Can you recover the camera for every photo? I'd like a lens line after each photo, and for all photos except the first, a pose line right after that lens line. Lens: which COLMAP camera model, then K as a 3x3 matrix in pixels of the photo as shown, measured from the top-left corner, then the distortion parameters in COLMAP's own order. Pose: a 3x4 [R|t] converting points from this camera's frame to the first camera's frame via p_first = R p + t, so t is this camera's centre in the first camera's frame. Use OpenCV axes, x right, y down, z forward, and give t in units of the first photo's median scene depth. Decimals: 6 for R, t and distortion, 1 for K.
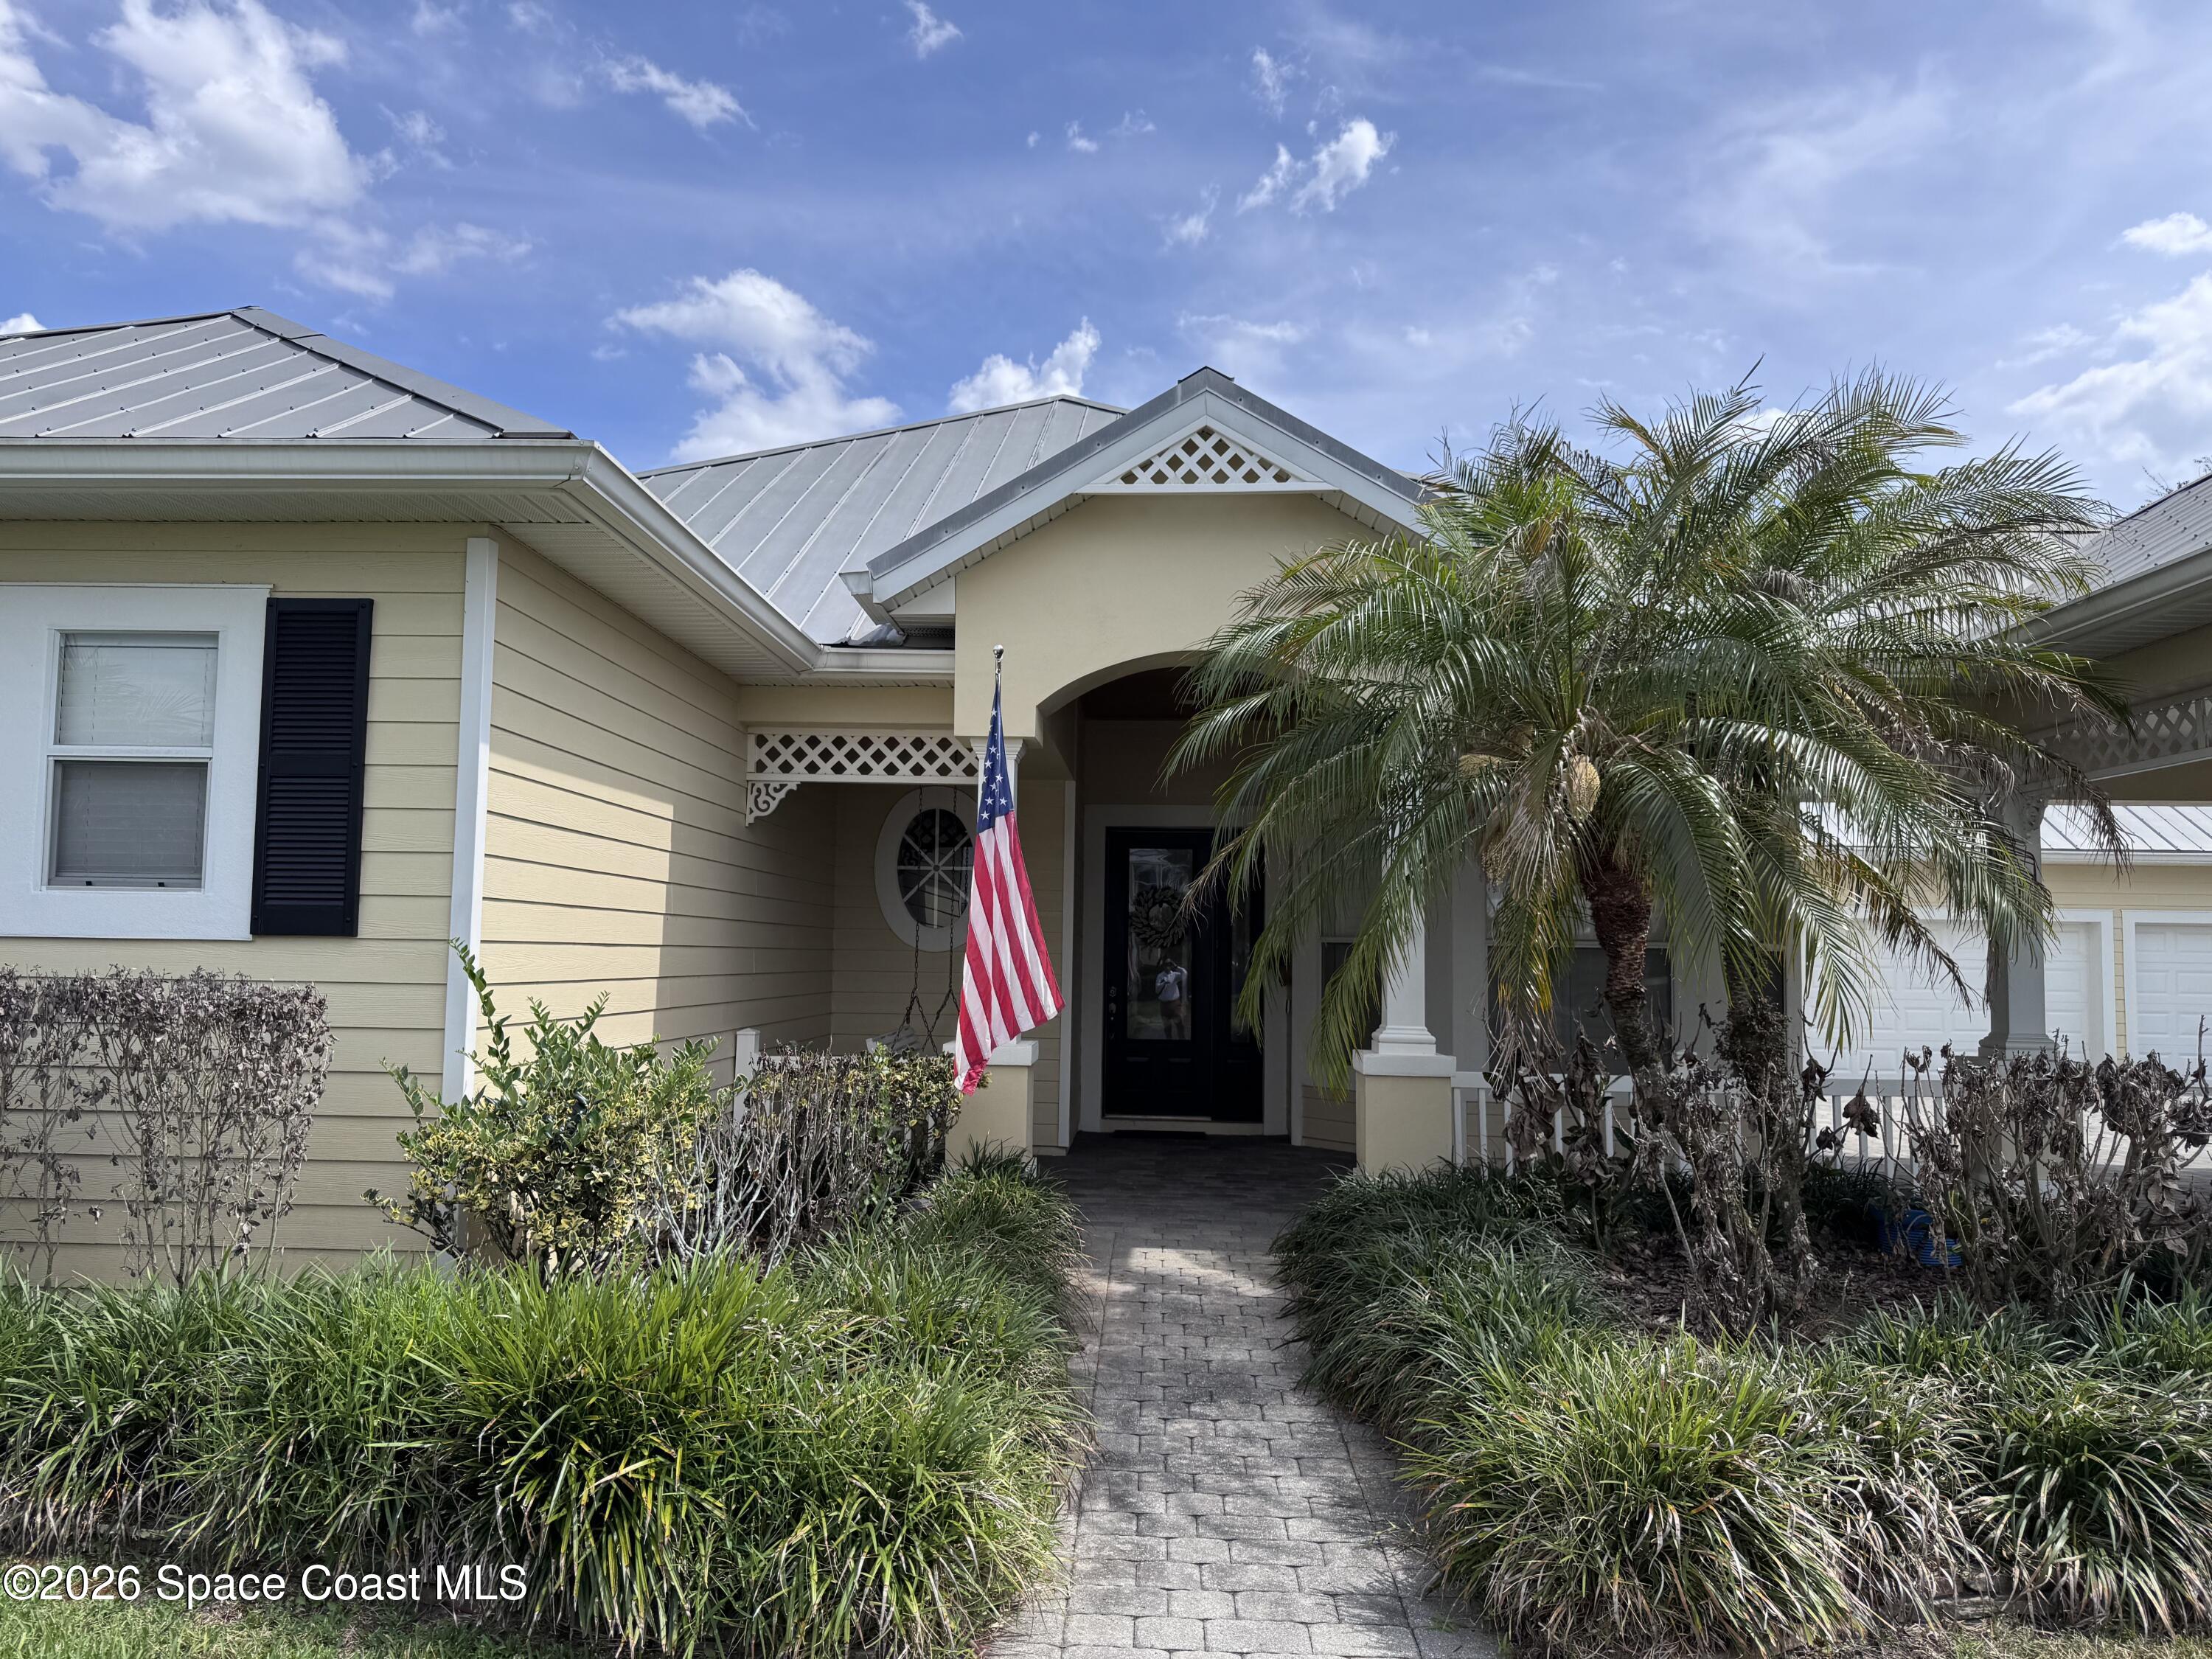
lens RADIAL K [[1562.6, 0, 1101.5], [0, 1562.6, 855.1], [0, 0, 1]] dist [0.091339, -0.083831]
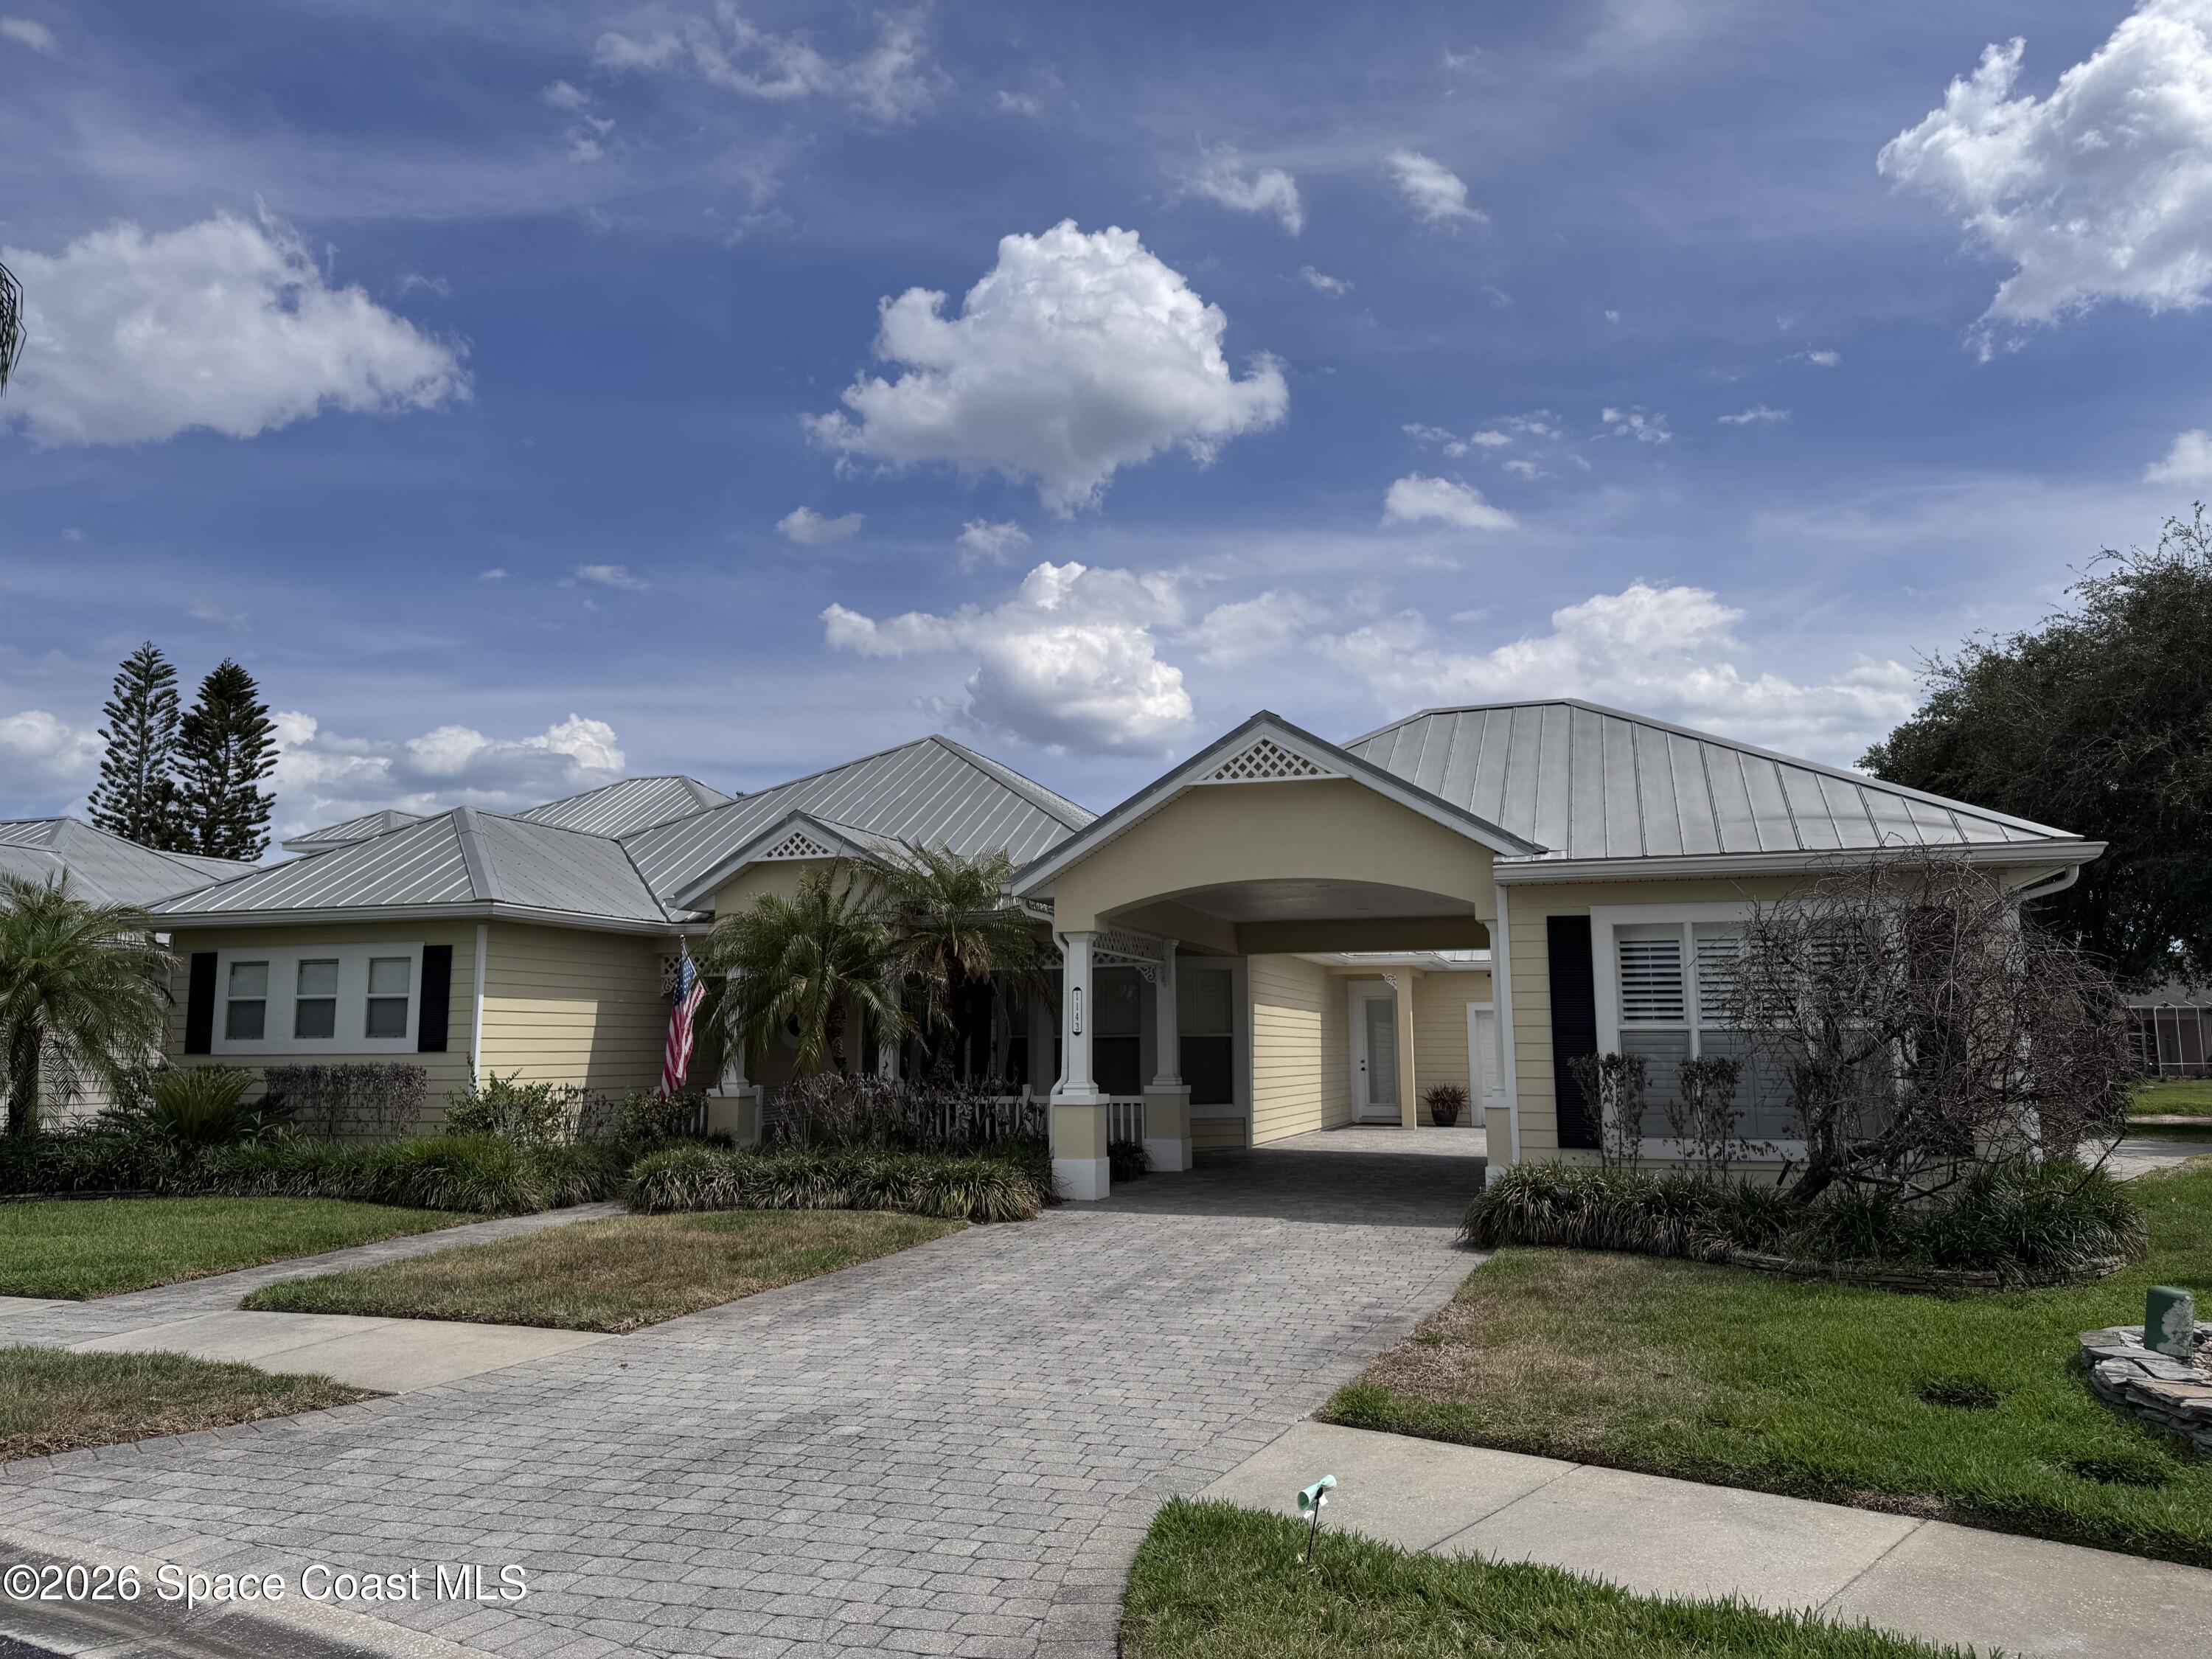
lens RADIAL K [[1559.8, 0, 1122.0], [0, 1559.8, 818.5], [0, 0, 1]] dist [0.113864, -0.175458]
pose [[0.967249, -0.057364, -0.247264, 1.624082], [0.036648, 0.995482, -0.087588, -0.084433], [0.251171, 0.075657, 0.964981, -1.730414]]
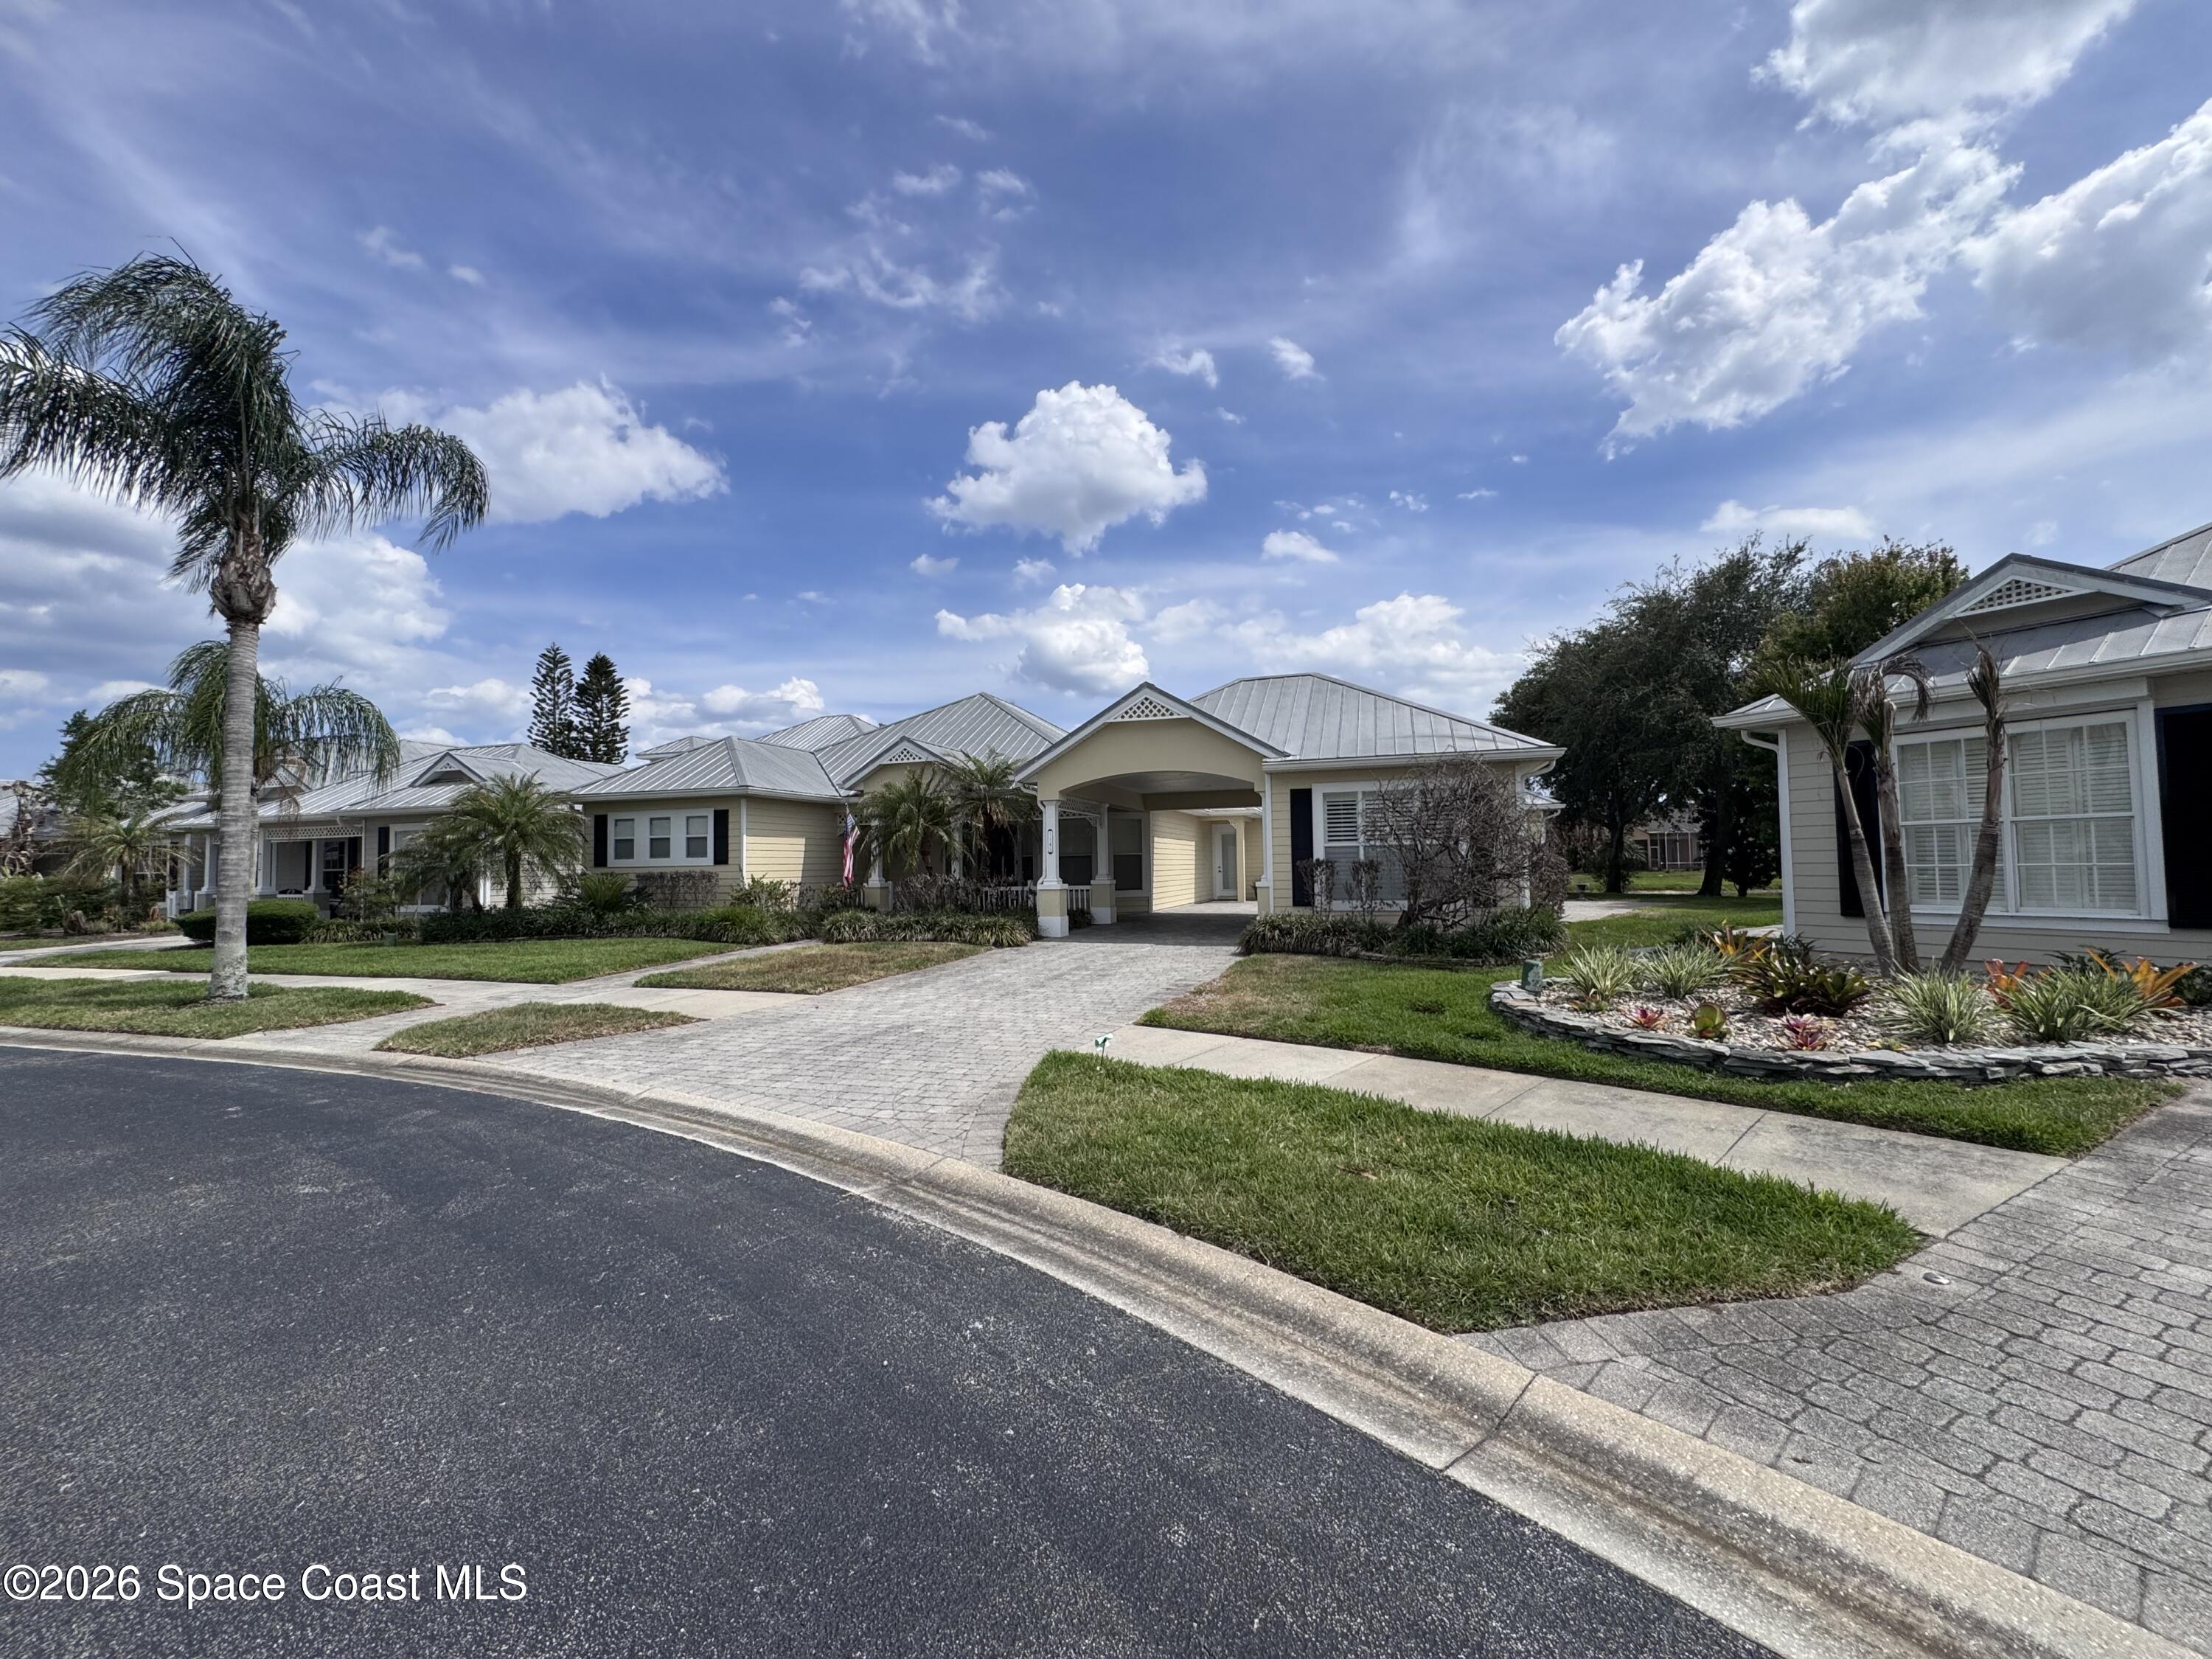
lens RADIAL K [[892.2, 0, 1103.2], [0, 892.2, 819.6], [0, 0, 1]] dist [0.000482, -0.000017]
pose [[0.965735, -0.043793, -0.255810, 1.792251], [0.047501, 0.998836, 0.008329, -0.080363], [0.255148, -0.020195, 0.966691, -1.931760]]
